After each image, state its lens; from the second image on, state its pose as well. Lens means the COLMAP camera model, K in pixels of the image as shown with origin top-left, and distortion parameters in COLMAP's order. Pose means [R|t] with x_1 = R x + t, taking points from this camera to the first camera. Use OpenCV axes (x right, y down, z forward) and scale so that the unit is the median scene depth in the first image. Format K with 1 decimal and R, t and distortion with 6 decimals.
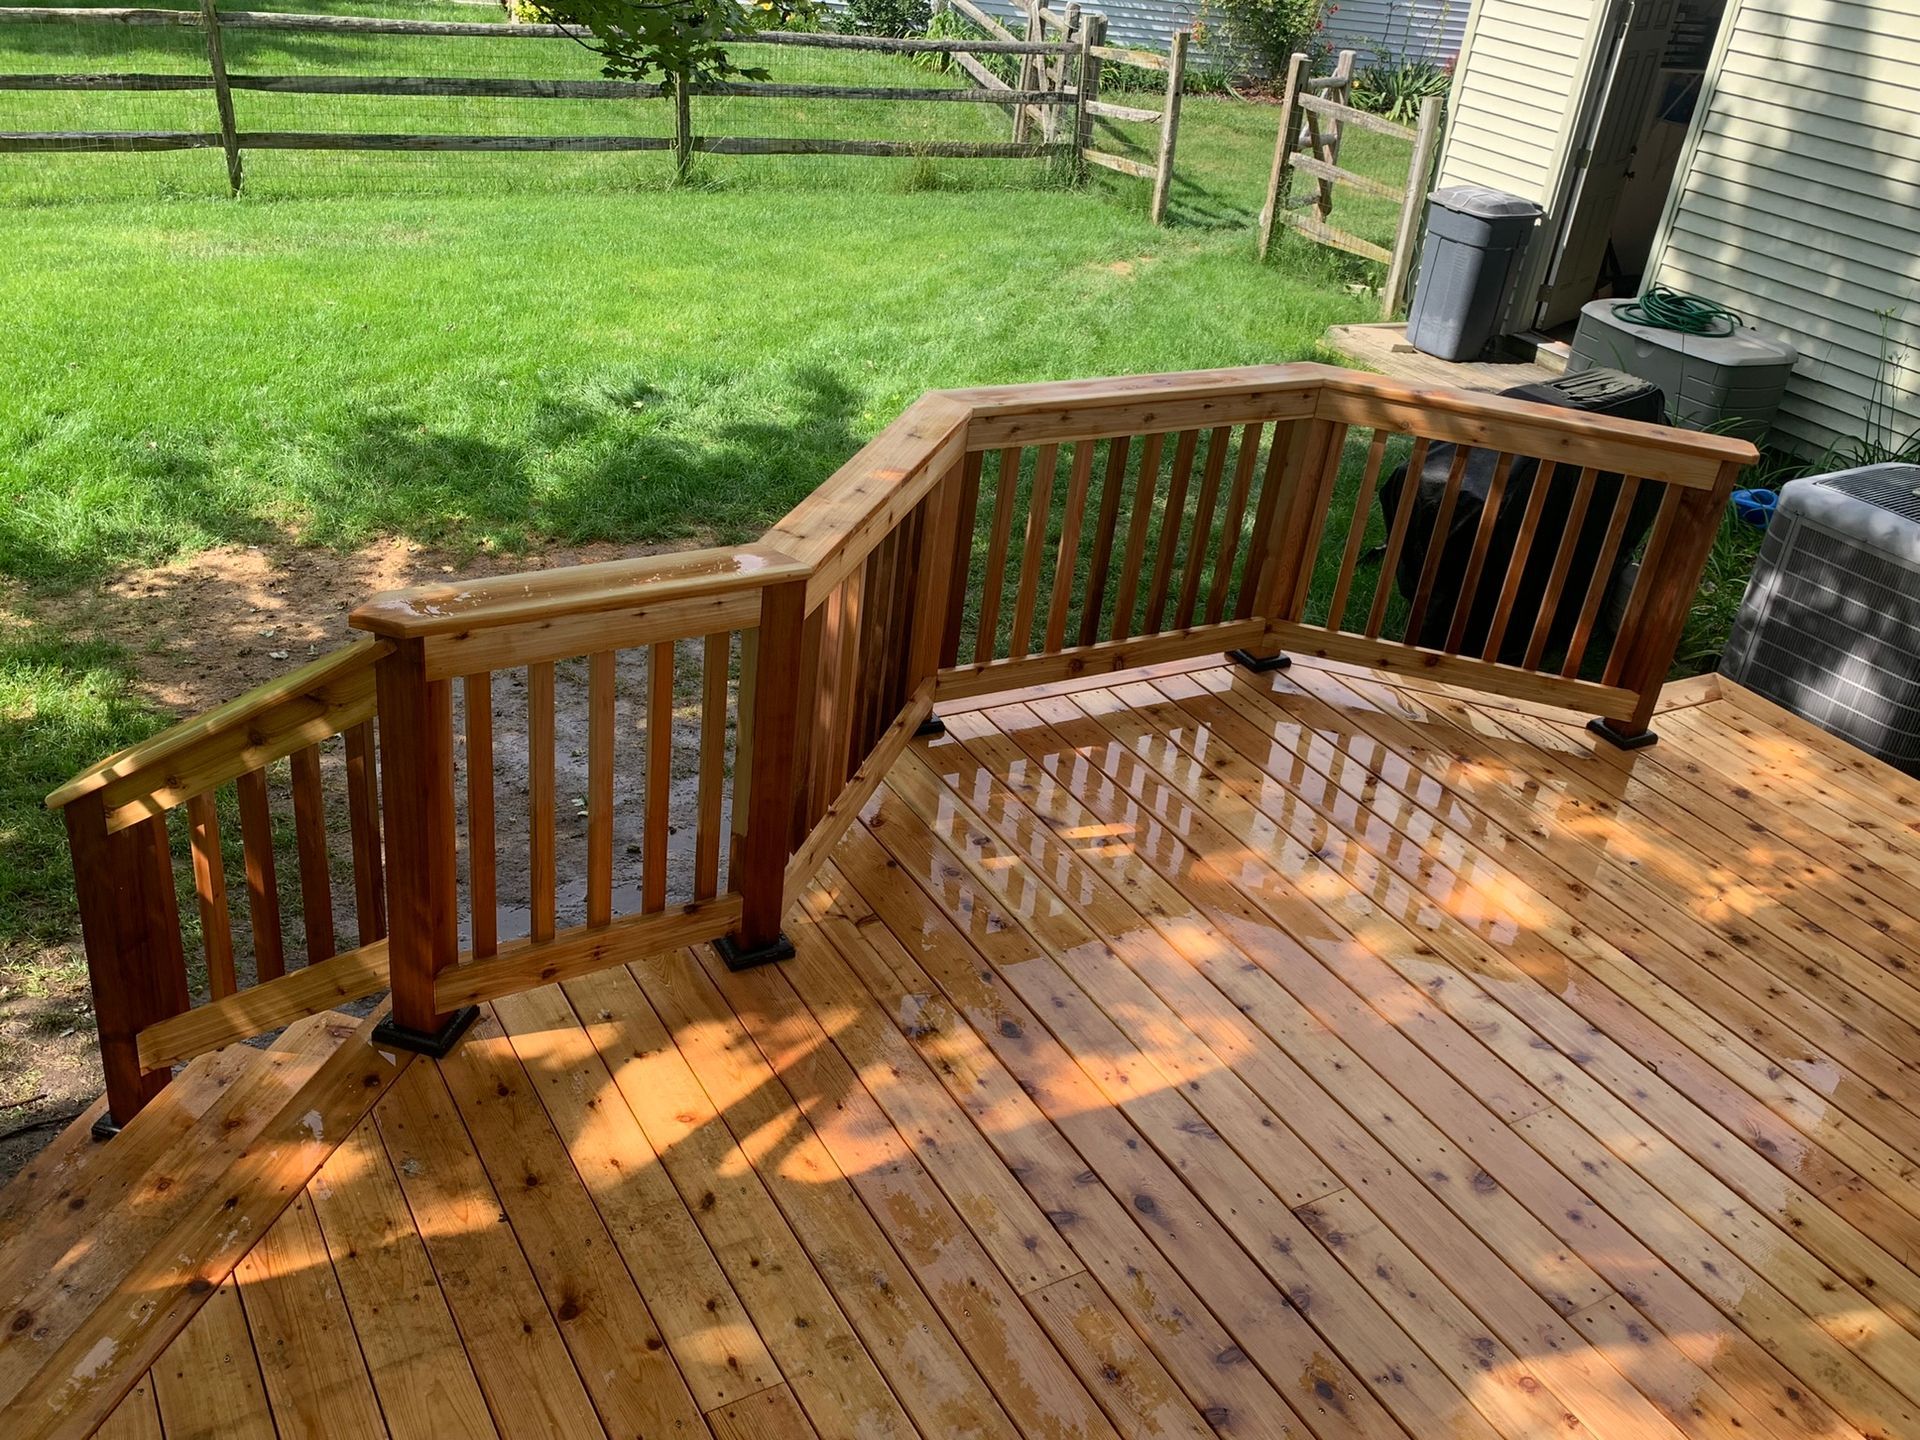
lens RADIAL K [[1673.5, 0, 978.3], [0, 1673.5, 725.9], [0, 0, 1]] dist [0.071114, -0.109851]
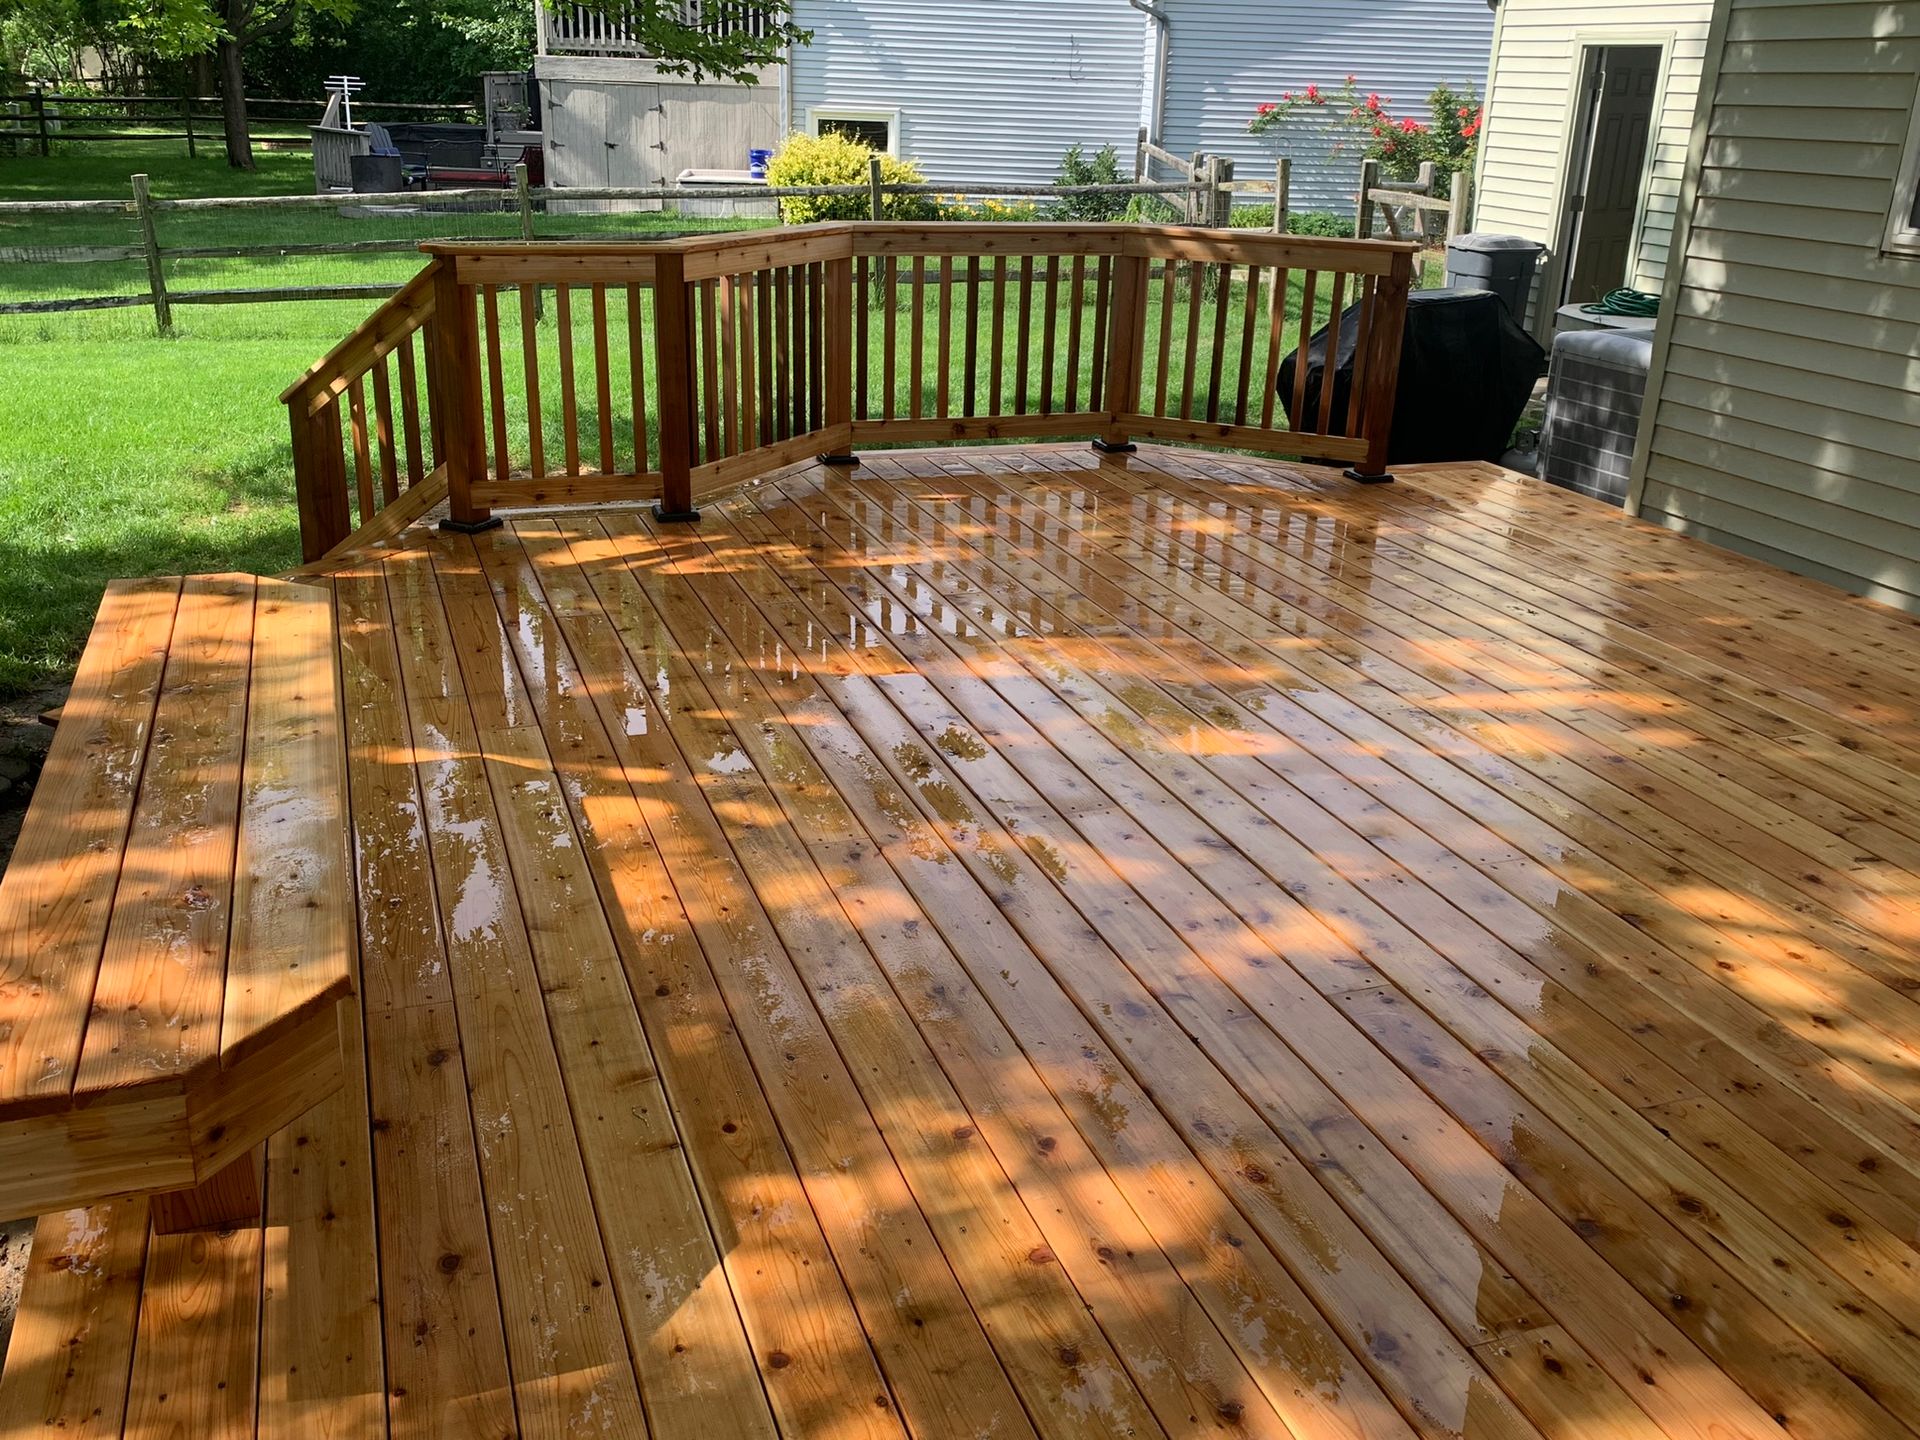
lens RADIAL K [[1673.5, 0, 973.2], [0, 1673.5, 731.0], [0, 0, 1]] dist [0.071114, -0.109851]
pose [[0.979727, -0.010953, -0.200035, 0.327126], [-0.018842, 0.989040, -0.146440, 0.398207], [0.199447, 0.147240, 0.968783, -0.336263]]
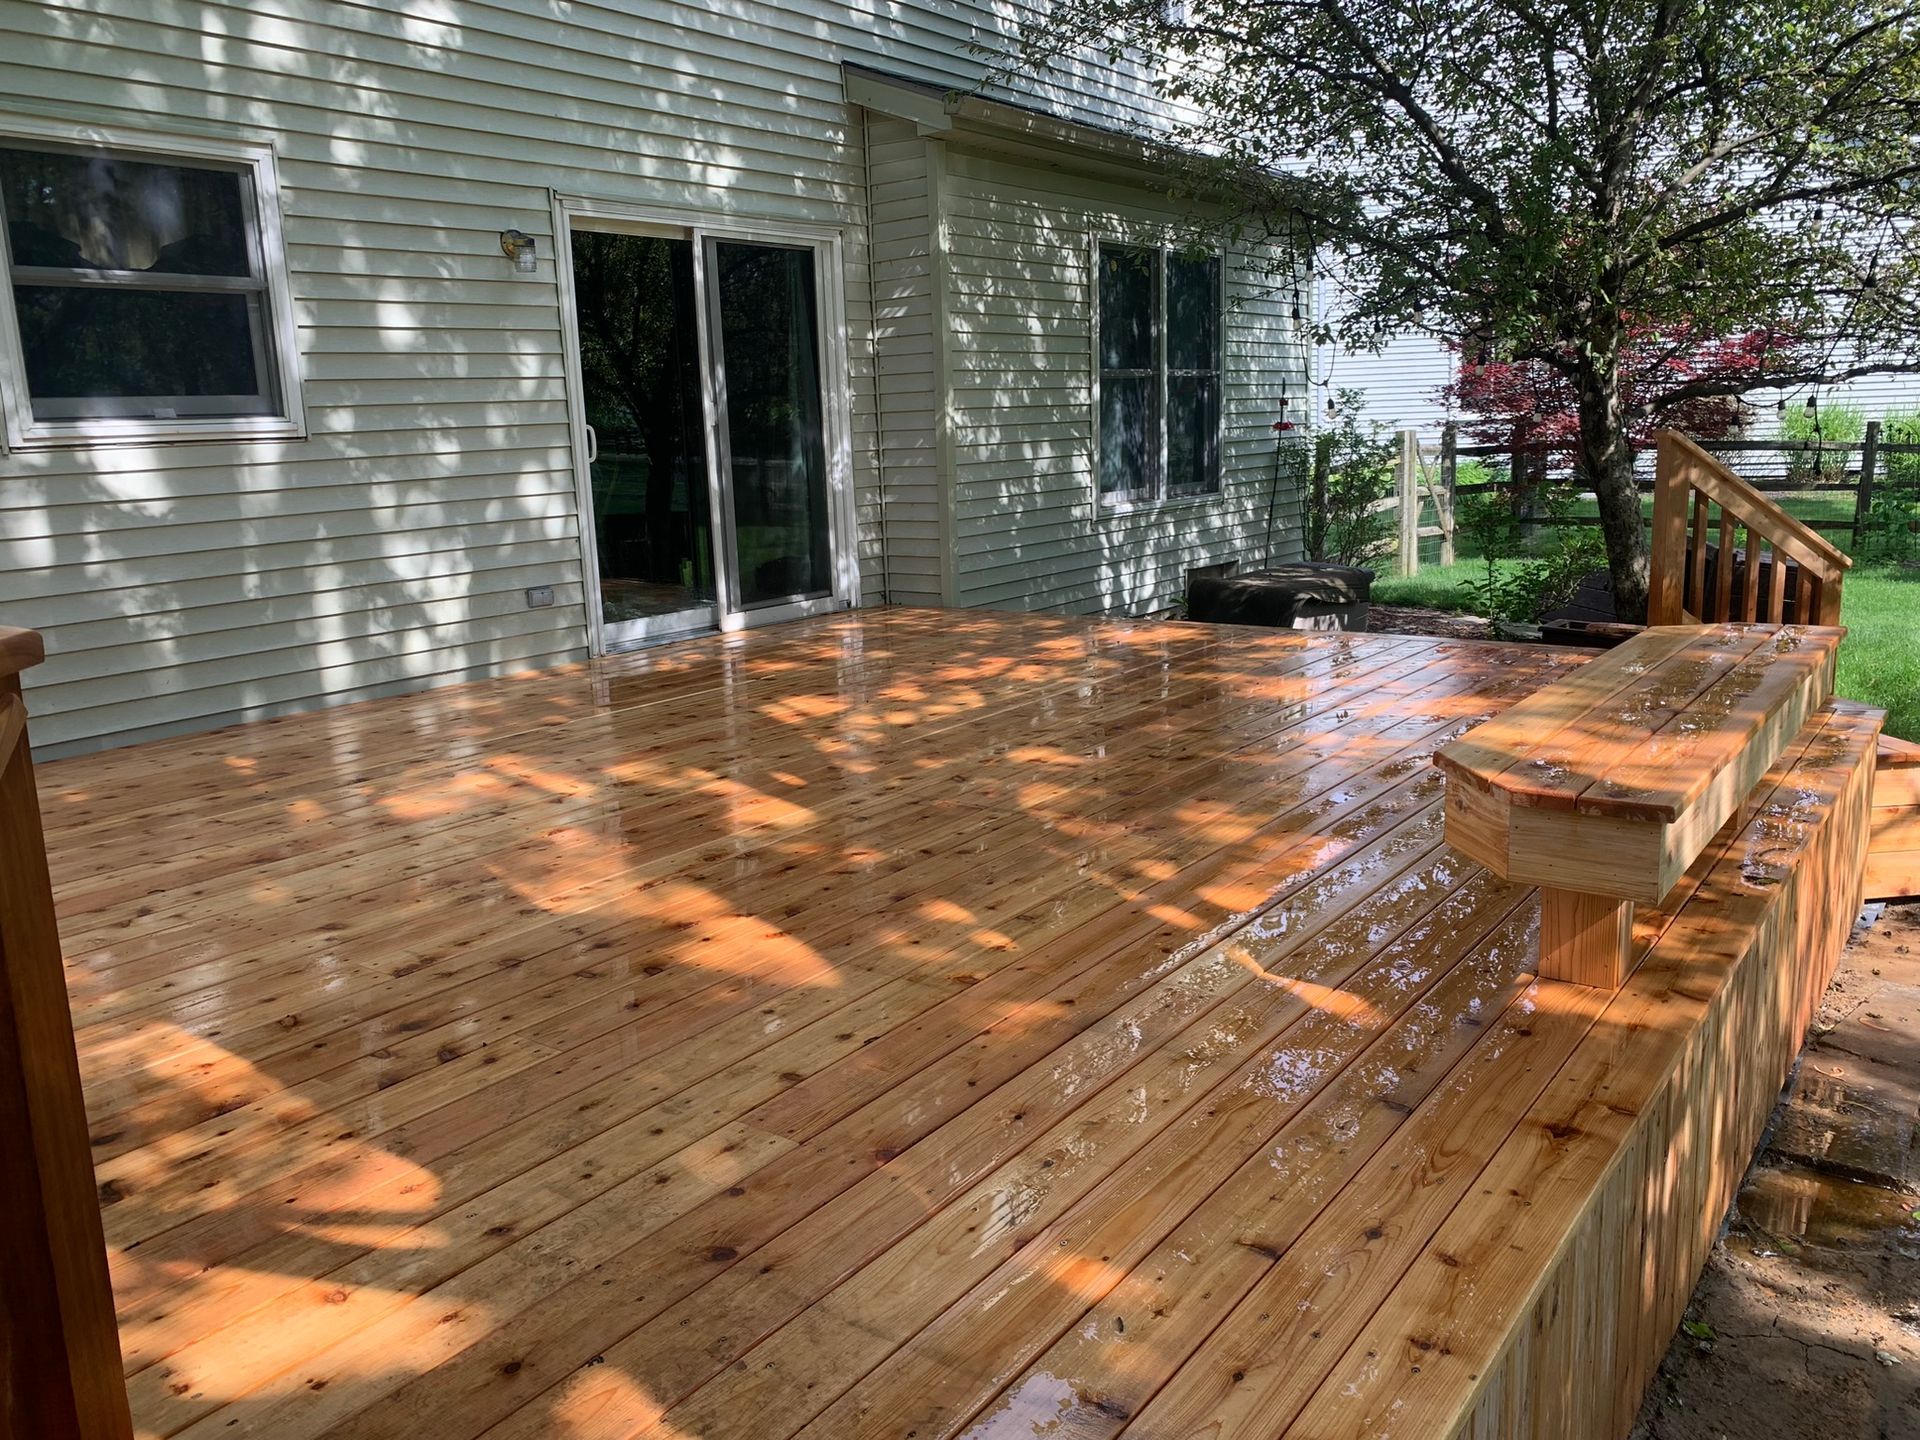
lens RADIAL K [[1473.4, 0, 960.1], [0, 1473.4, 705.3], [0, 0, 1]] dist [0.039911, -0.040339]
pose [[-0.376154, -0.283538, 0.882108, -0.438777], [0.444257, 0.780269, 0.440246, -0.060466], [-0.813108, 0.557483, -0.167537, 0.467316]]
